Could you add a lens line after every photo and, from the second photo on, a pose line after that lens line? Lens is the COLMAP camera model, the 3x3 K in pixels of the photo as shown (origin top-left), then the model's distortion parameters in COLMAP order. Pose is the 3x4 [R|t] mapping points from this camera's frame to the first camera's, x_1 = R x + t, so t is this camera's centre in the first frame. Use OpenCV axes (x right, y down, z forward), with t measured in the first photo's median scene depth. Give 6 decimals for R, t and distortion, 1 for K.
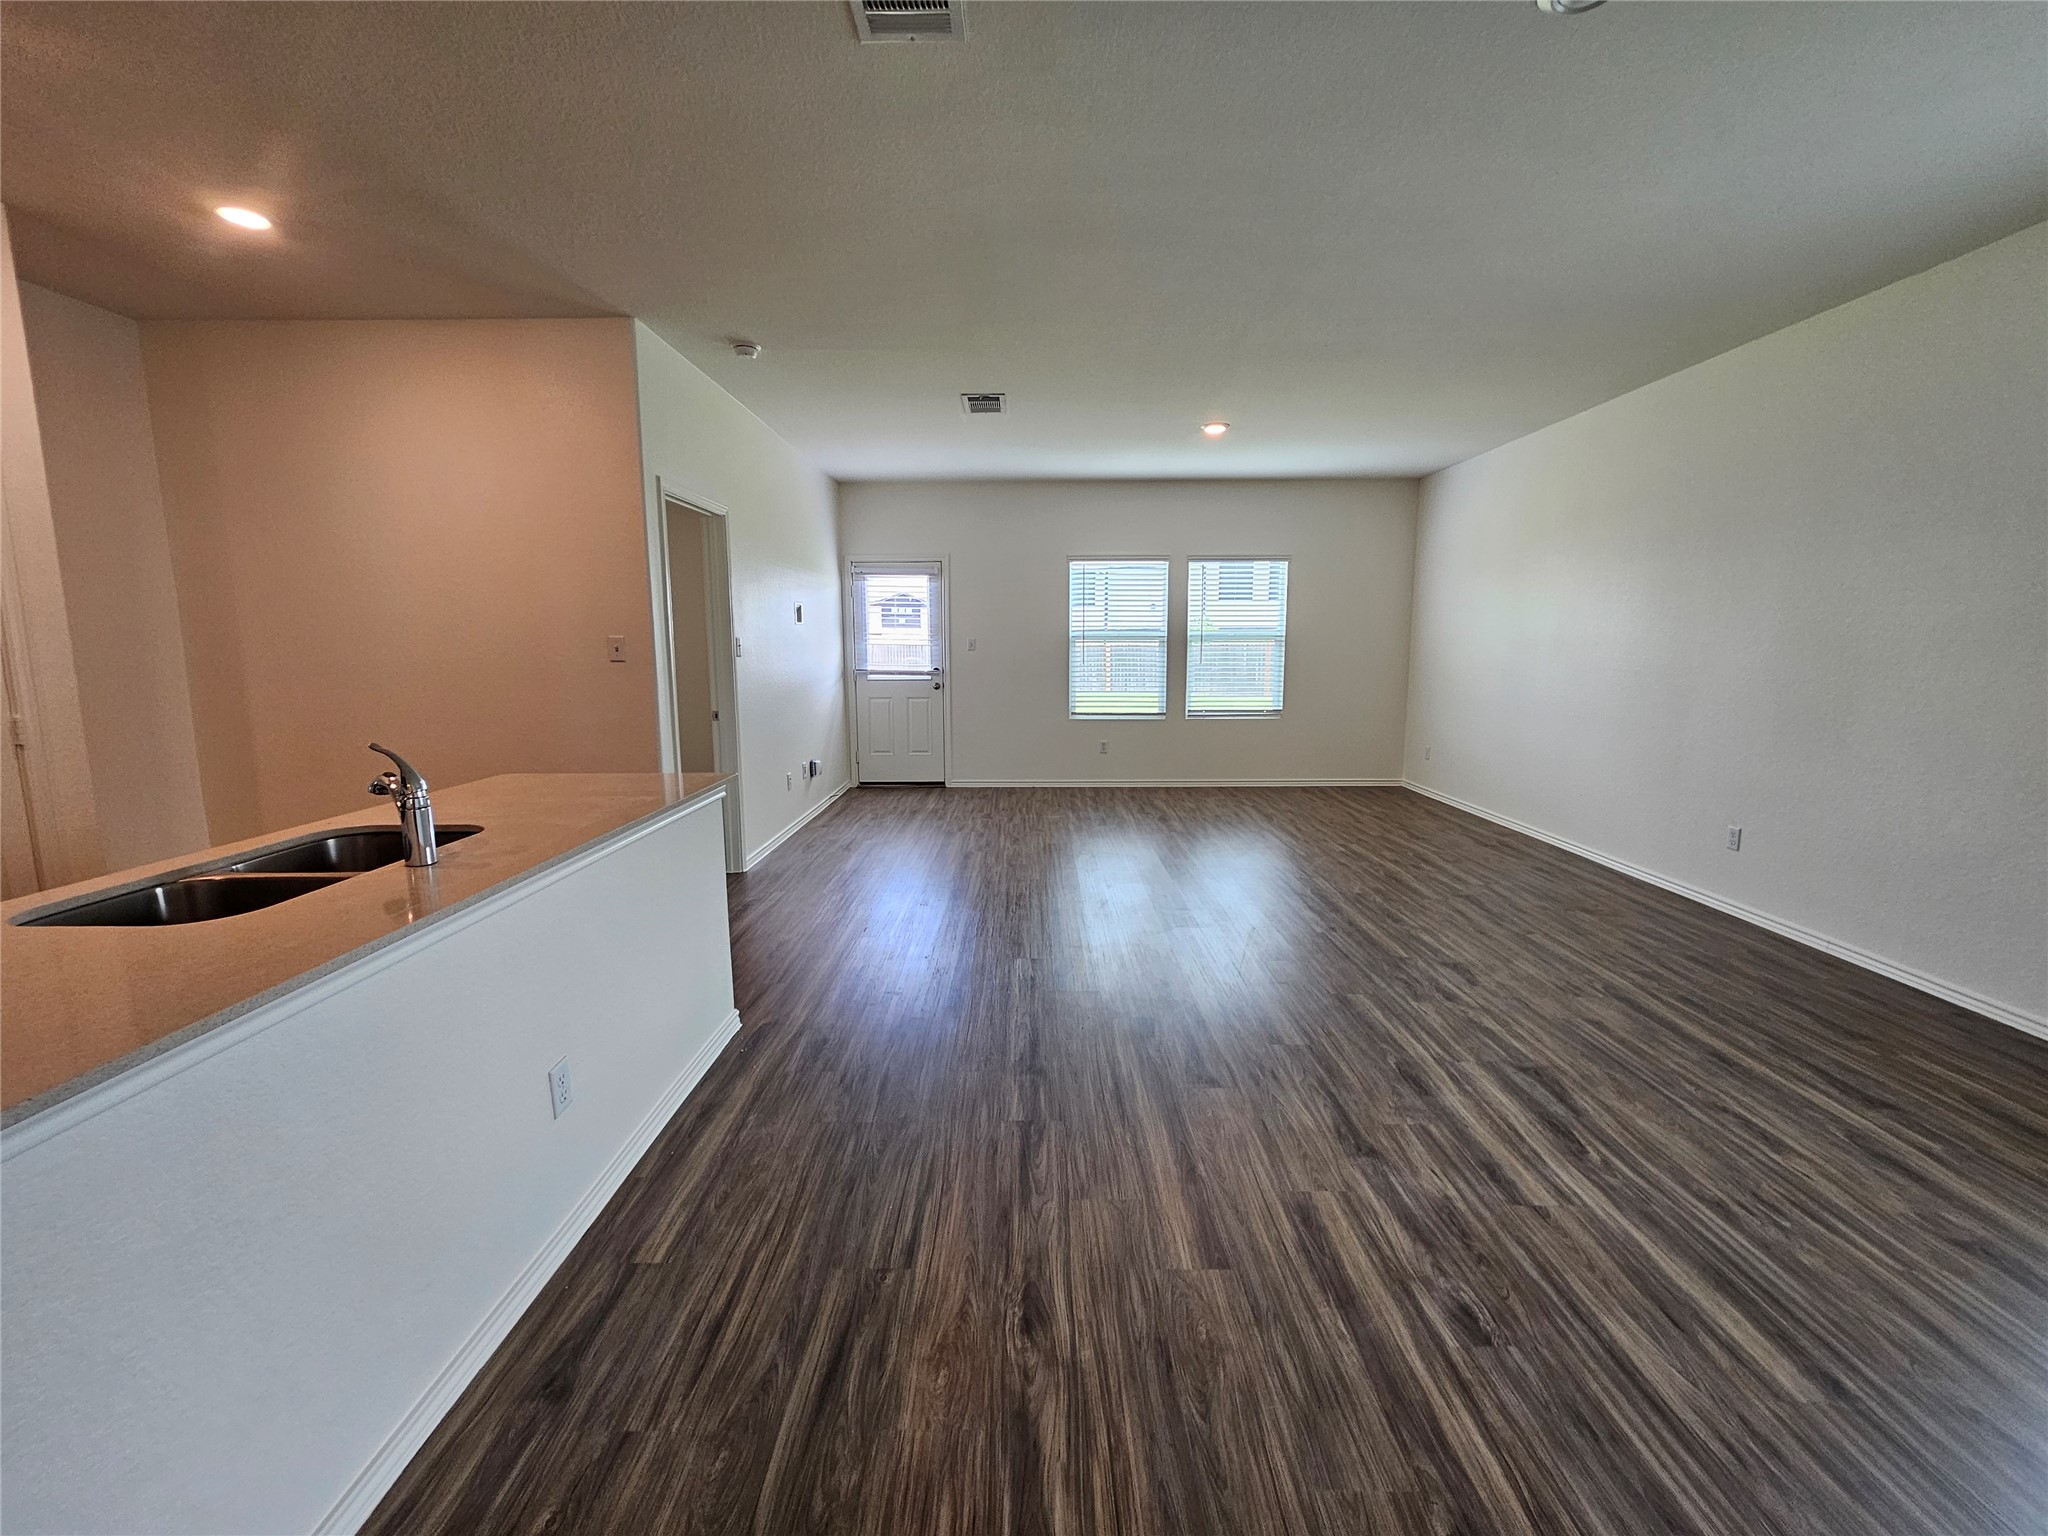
lens RADIAL K [[847.5, 0, 1022.4], [0, 847.5, 752.3], [0, 0, 1]] dist [-0.006095, 0.002180]
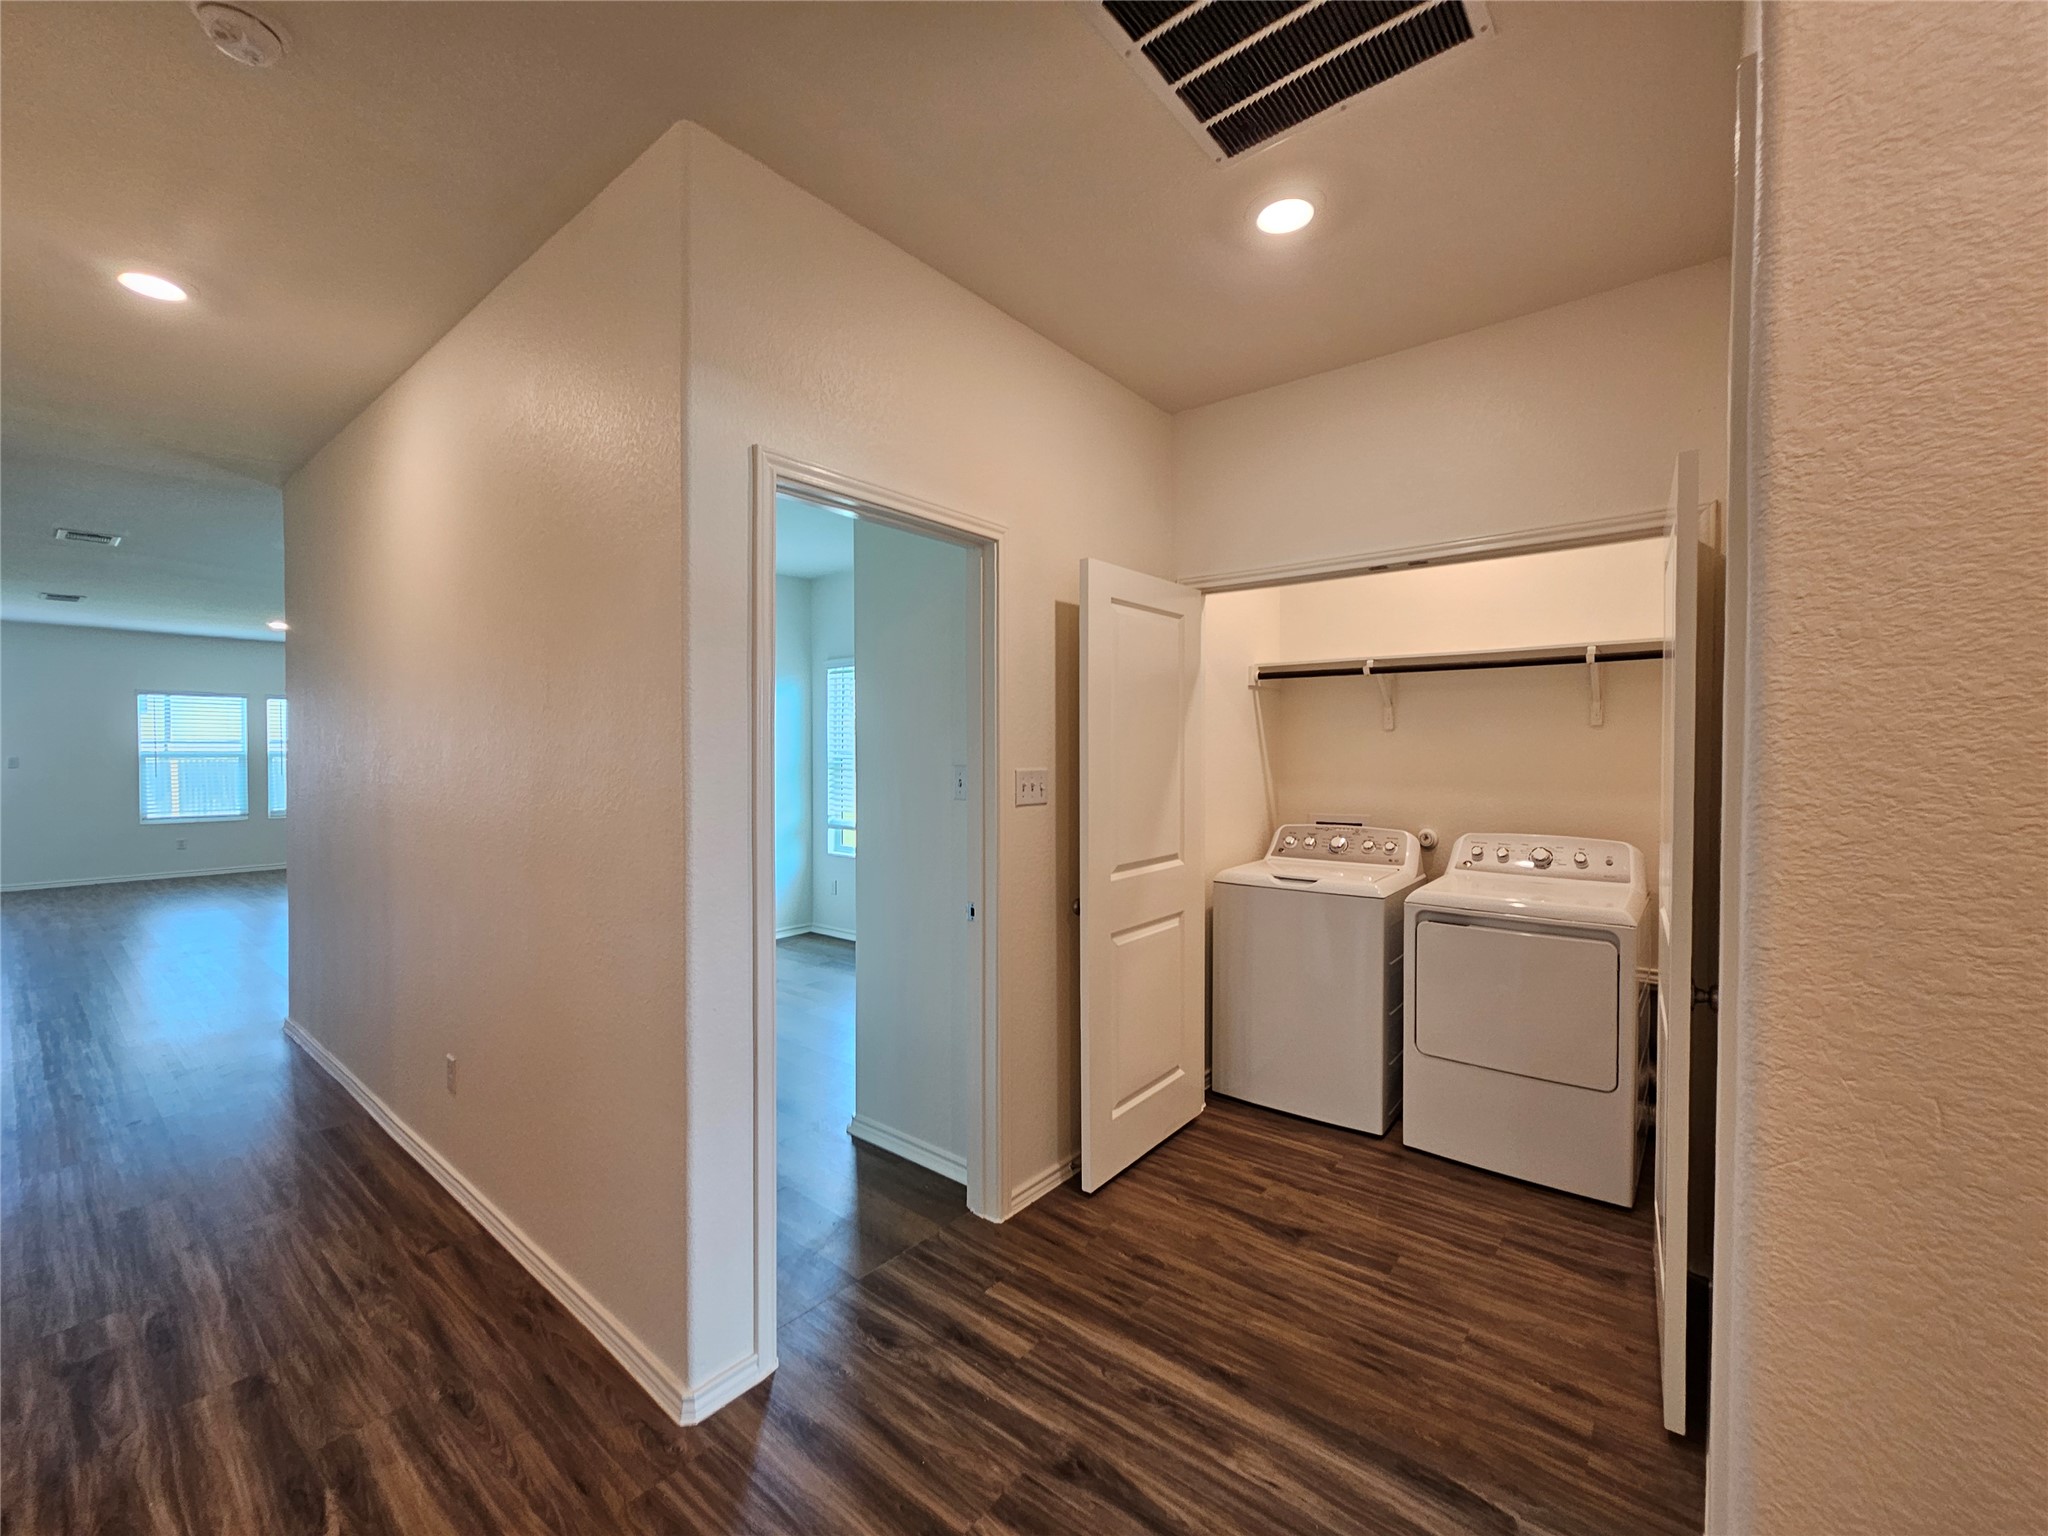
lens RADIAL K [[847.5, 0, 1034.1], [0, 847.5, 759.5], [0, 0, 1]] dist [-0.006095, 0.002180]
pose [[0.621751, -0.003692, 0.783206, -0.191421], [0.100899, 0.992034, -0.075423, 0.181782], [-0.776689, 0.125919, 0.617170, -1.501093]]
